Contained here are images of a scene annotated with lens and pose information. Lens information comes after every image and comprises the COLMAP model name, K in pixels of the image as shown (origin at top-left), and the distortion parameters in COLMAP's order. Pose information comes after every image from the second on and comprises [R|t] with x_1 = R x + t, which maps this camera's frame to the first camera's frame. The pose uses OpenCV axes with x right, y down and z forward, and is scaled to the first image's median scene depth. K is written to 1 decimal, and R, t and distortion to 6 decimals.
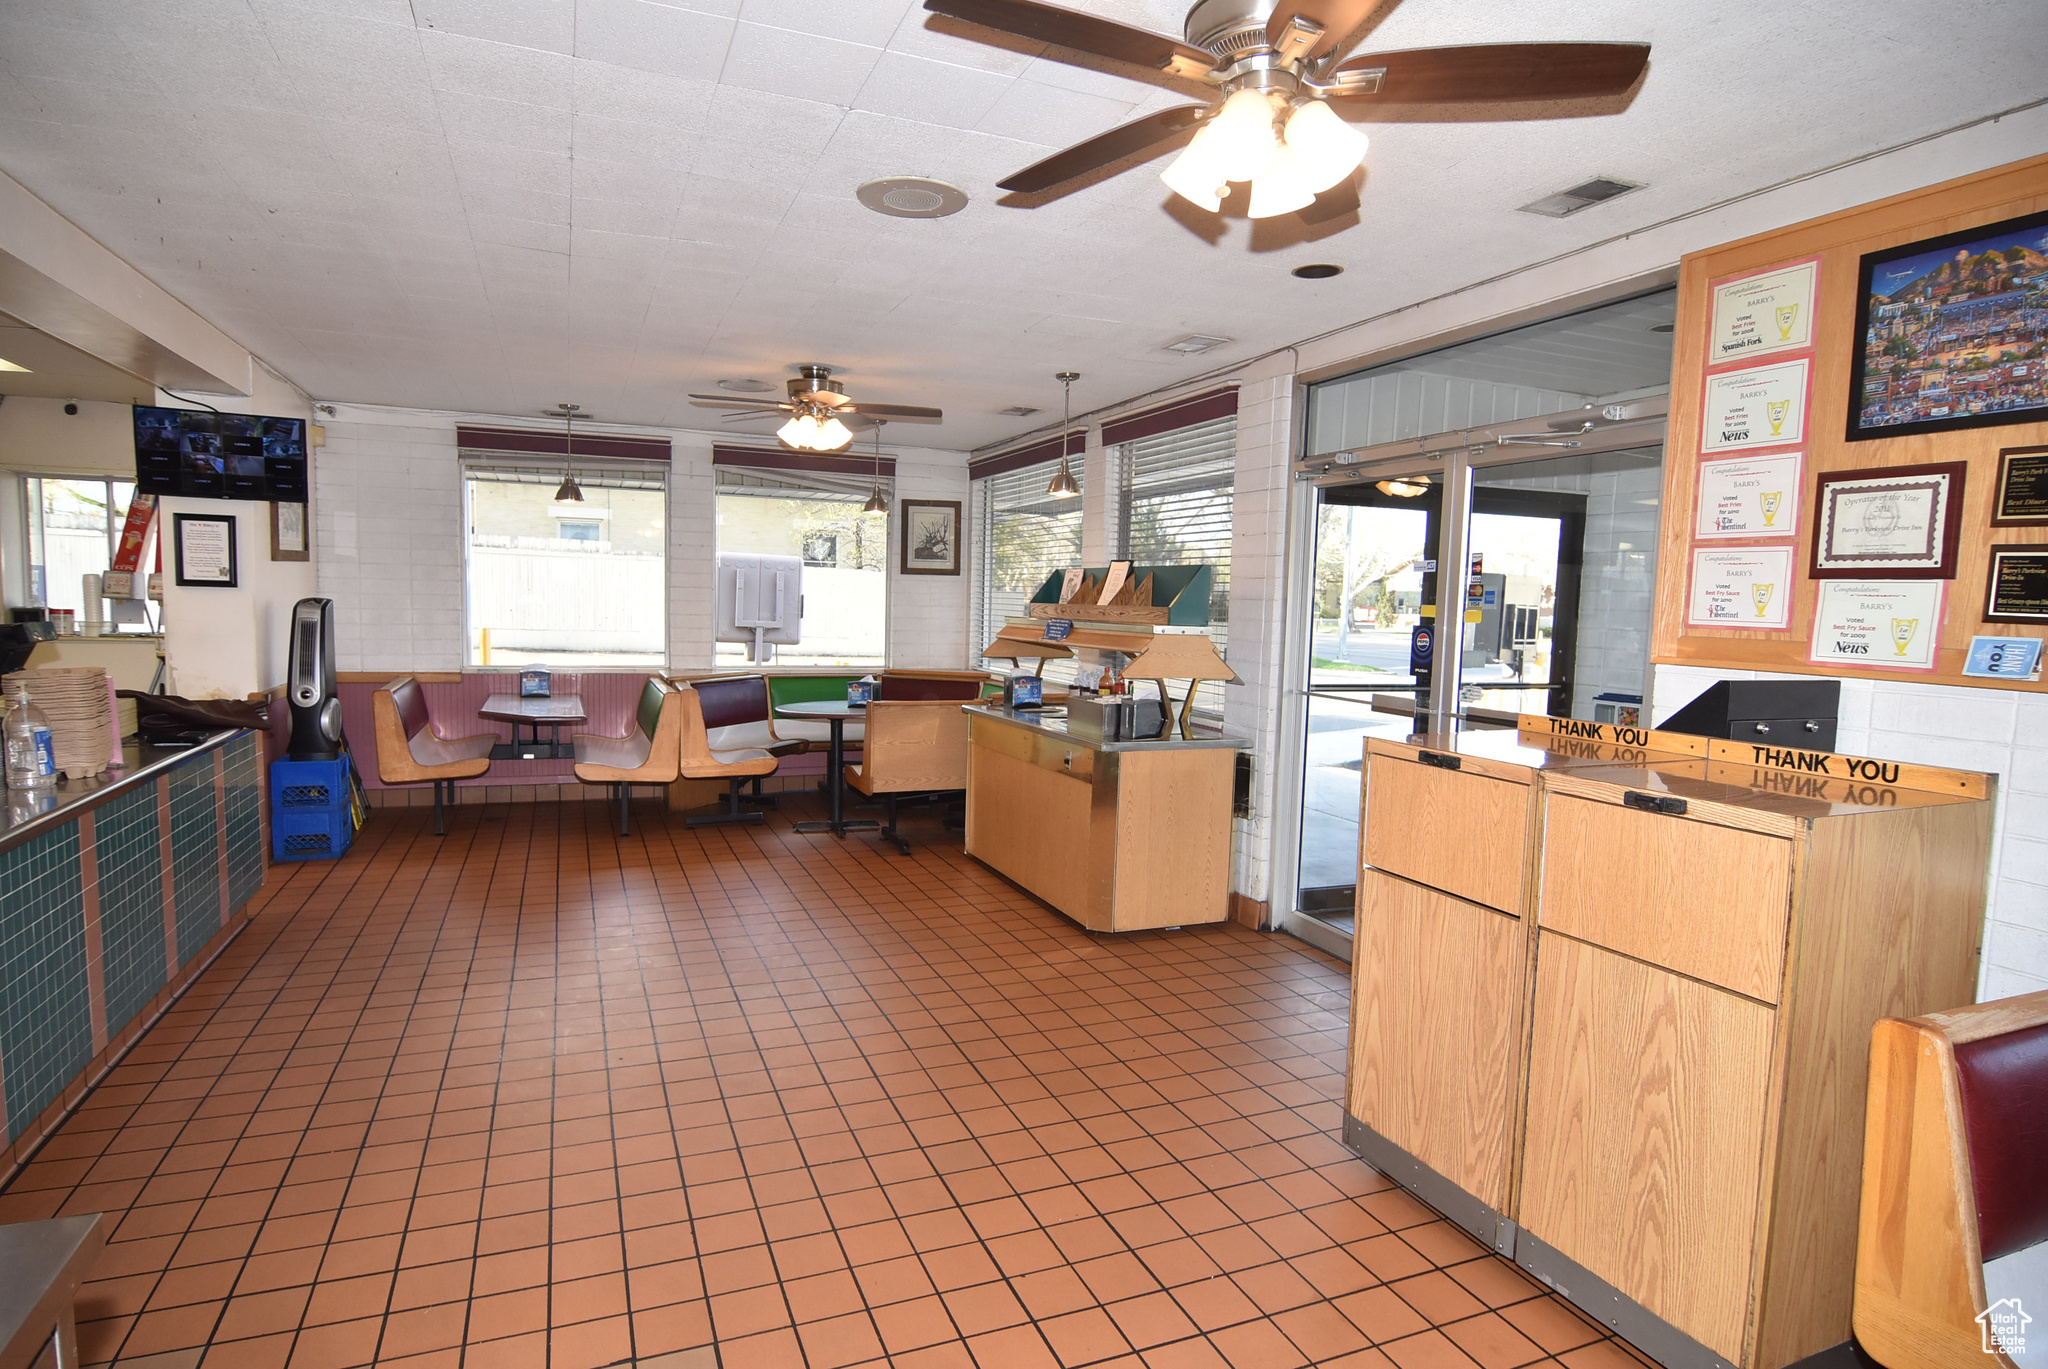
lens RADIAL K [[1106.0, 0, 1026.5], [0, 1106.0, 688.2], [0, 0, 1]] dist [-0.013286, -0.004644]
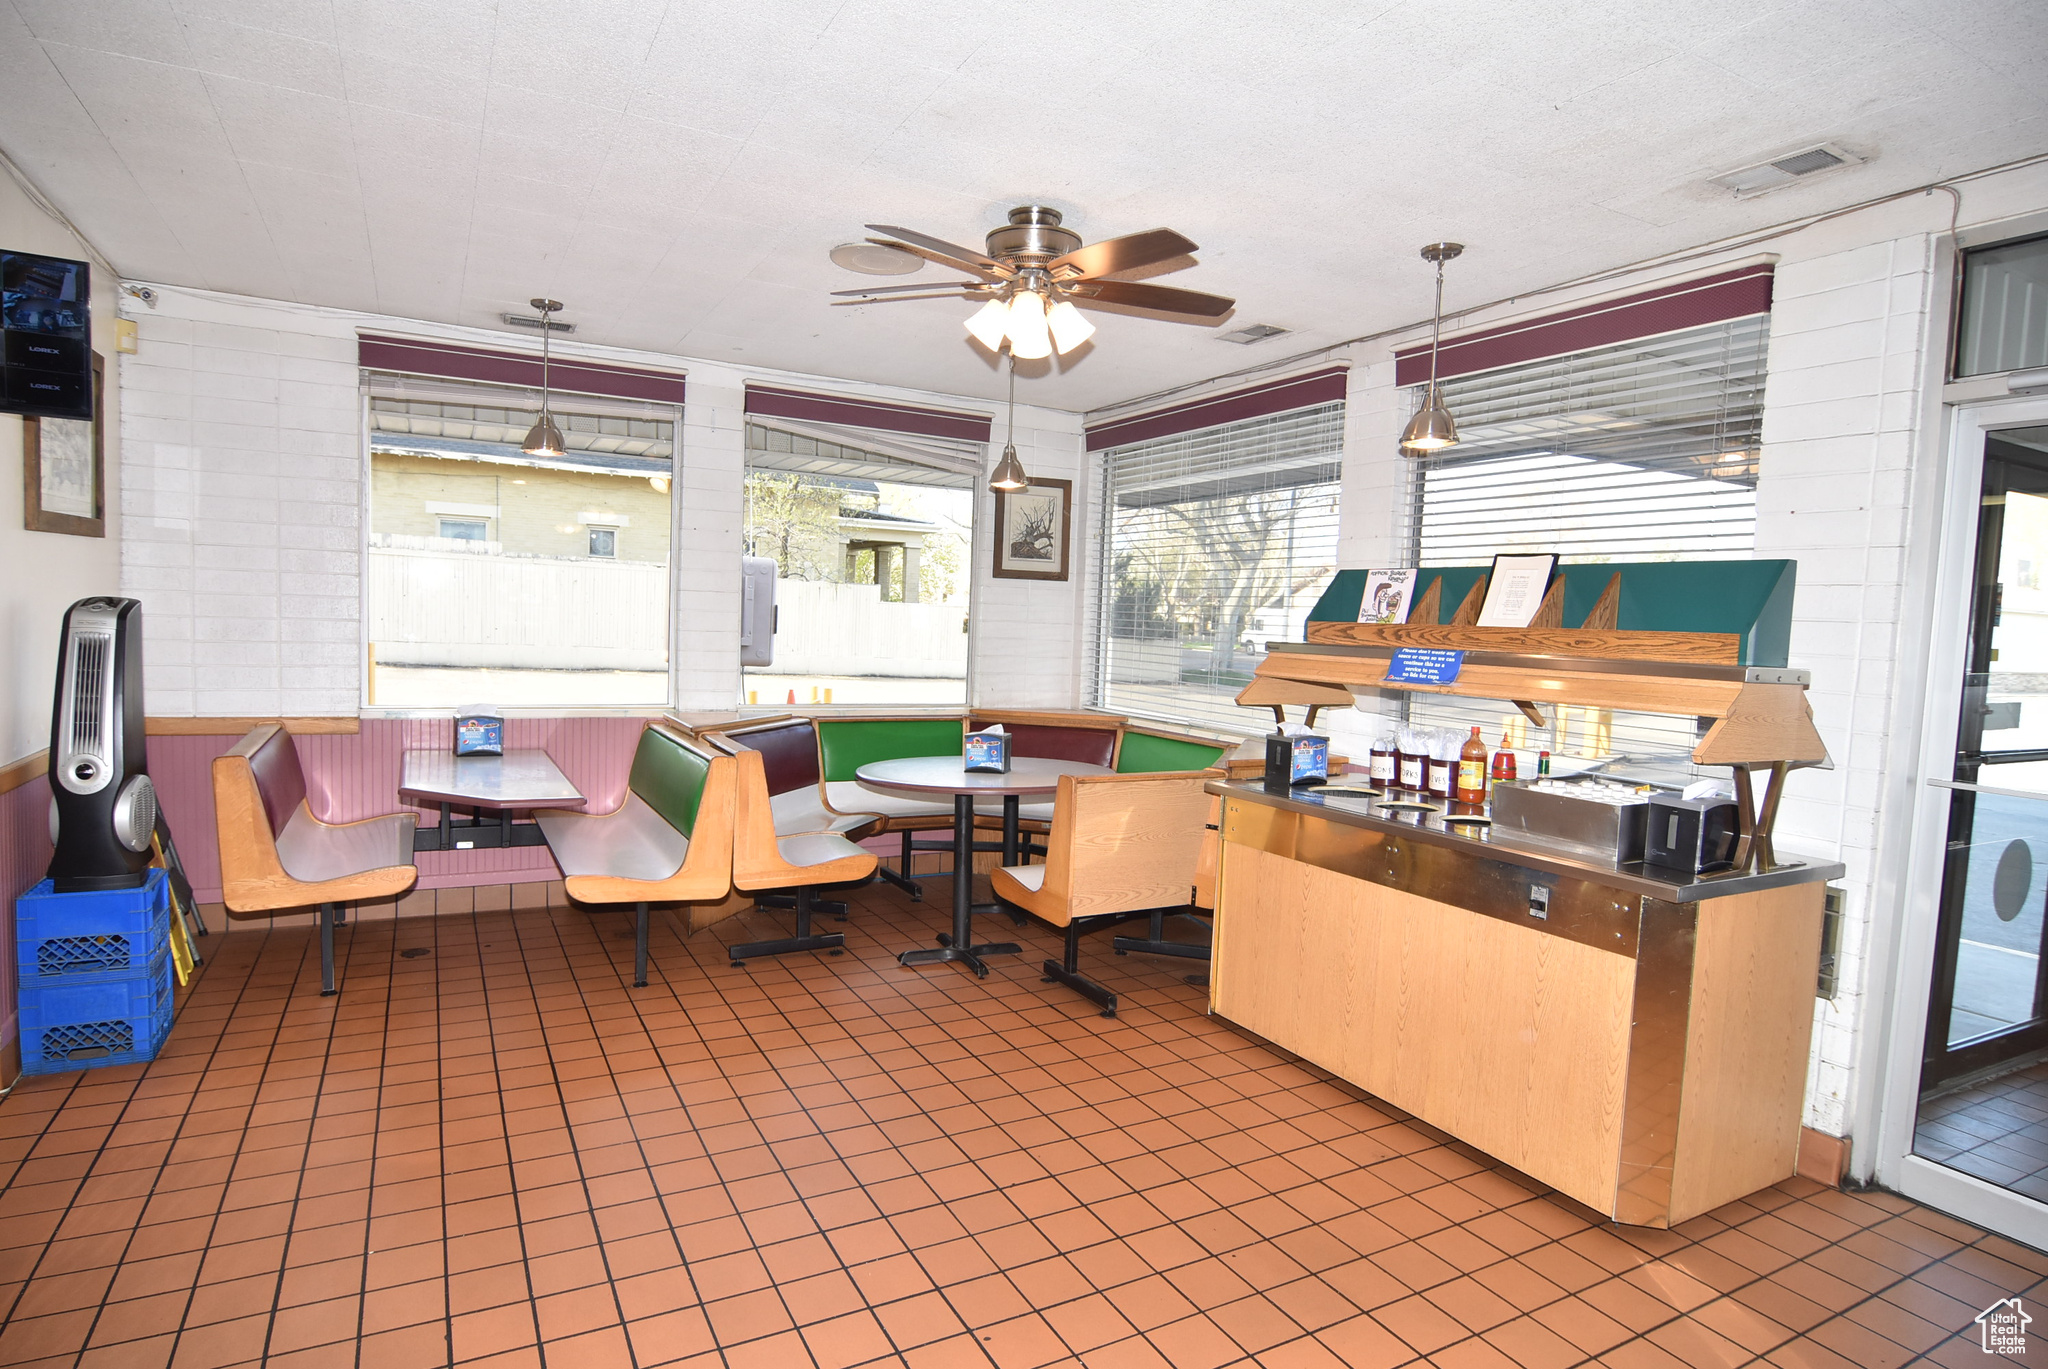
lens RADIAL K [[1106.0, 0, 1022.0], [0, 1106.0, 691.1], [0, 0, 1]] dist [-0.013286, -0.004644]
pose [[0.994789, 0.005789, 0.101787, -0.207734], [-0.004625, 0.999921, -0.011668, -0.025667], [-0.101847, 0.011136, 0.994738, 0.345302]]
